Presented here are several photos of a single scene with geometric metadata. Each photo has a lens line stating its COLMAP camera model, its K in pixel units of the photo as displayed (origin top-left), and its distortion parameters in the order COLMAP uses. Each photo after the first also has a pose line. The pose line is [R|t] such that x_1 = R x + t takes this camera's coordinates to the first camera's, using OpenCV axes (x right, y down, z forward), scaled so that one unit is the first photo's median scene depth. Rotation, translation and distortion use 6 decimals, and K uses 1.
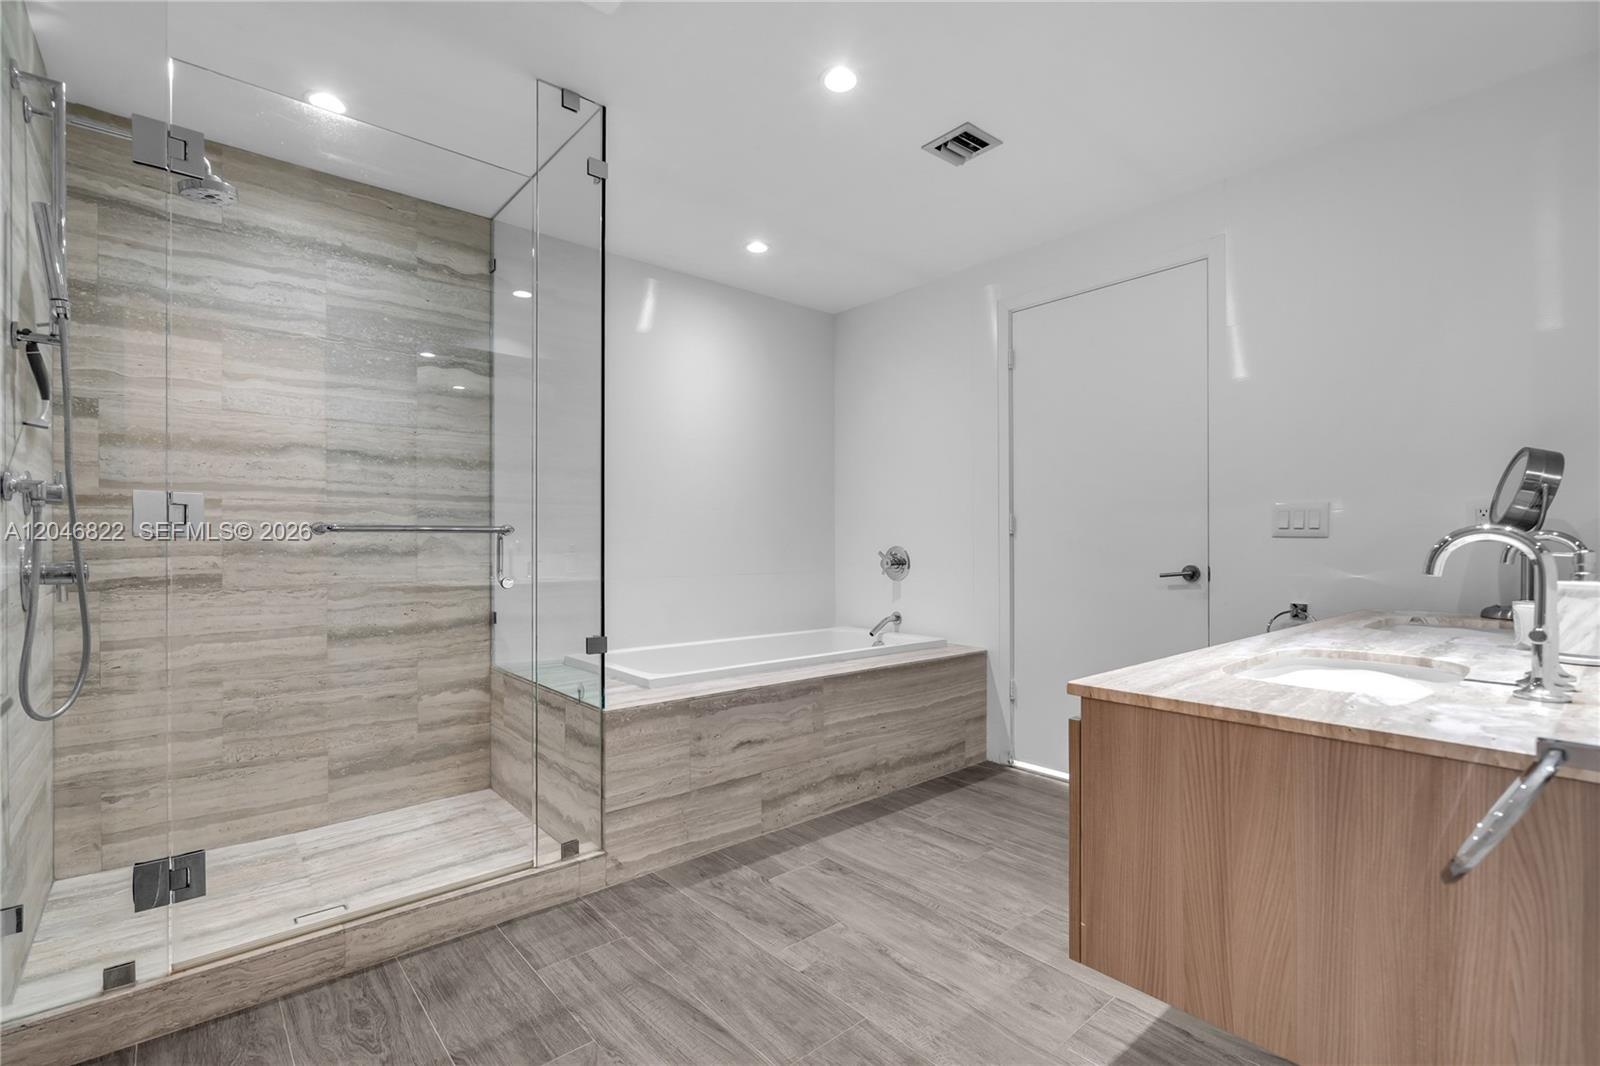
lens RADIAL K [[731.4, 0, 793.7], [0, 731.4, 537.5], [0, 0, 1]] dist [-0.001755, 0.000675]
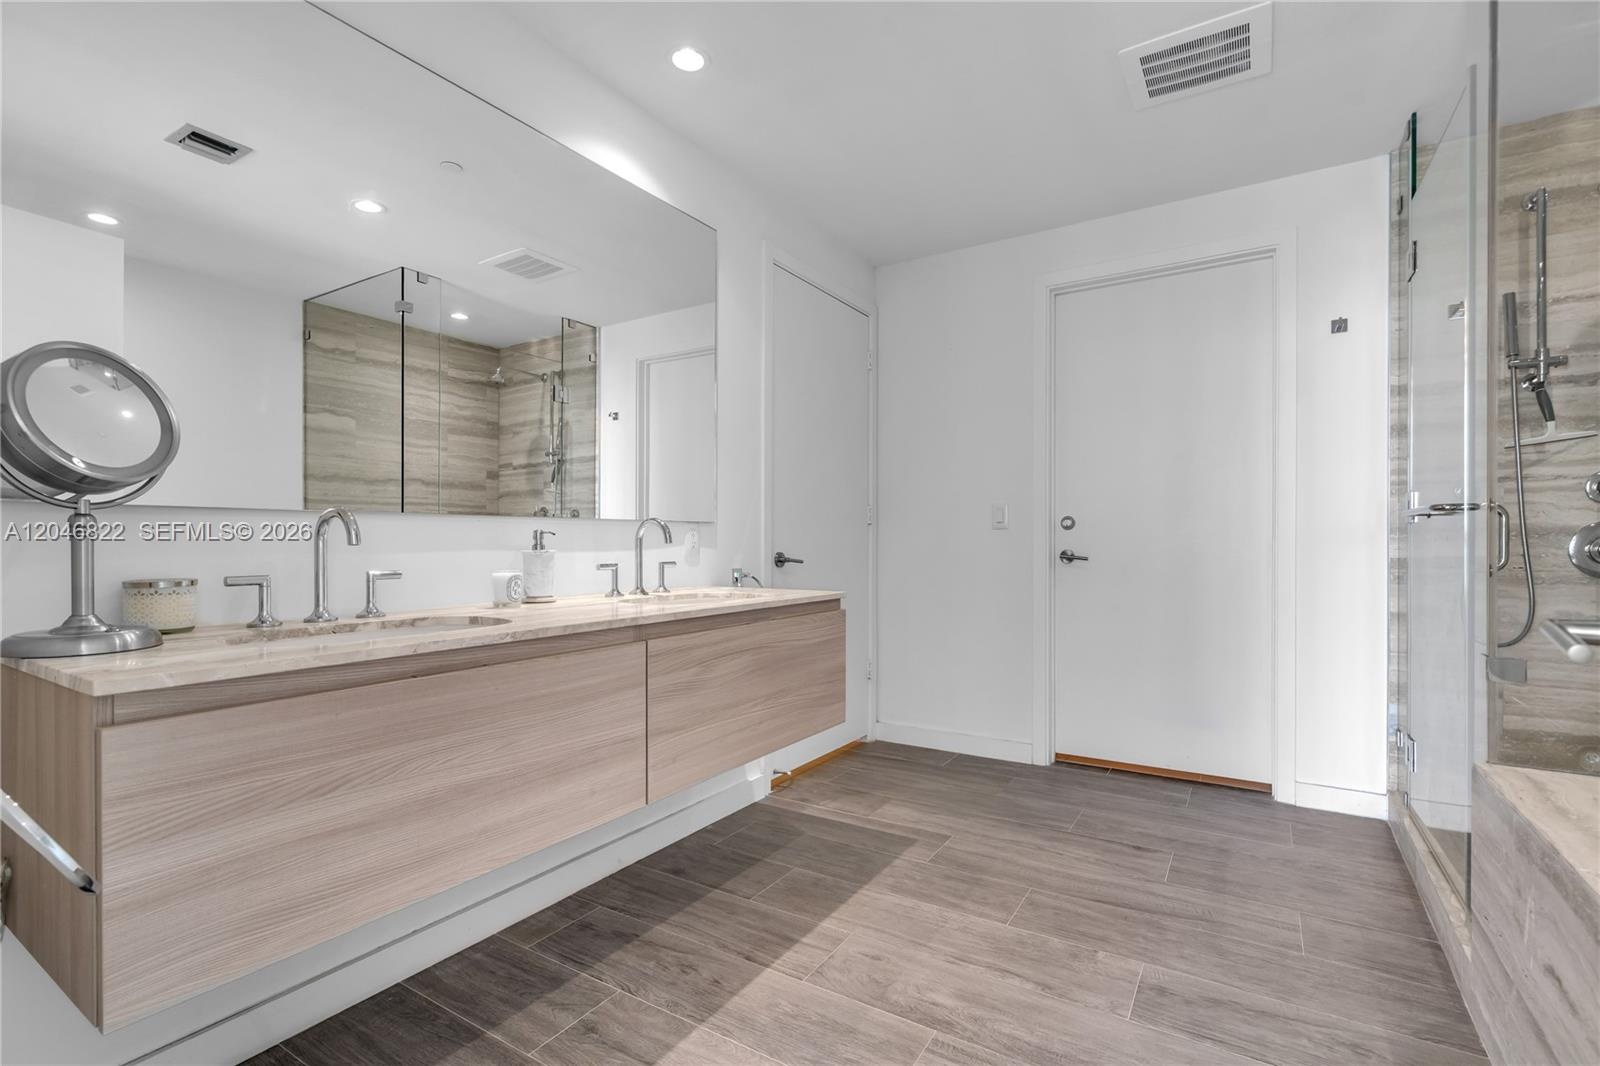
lens RADIAL K [[731.4, 0, 793.7], [0, 731.4, 537.5], [0, 0, 1]] dist [-0.001755, 0.000675]
pose [[-0.957186, 0.002238, -0.289466, 0.690107], [0.005264, 0.999939, -0.009675, 0.035120], [0.289427, -0.010784, -0.957139, 1.826460]]
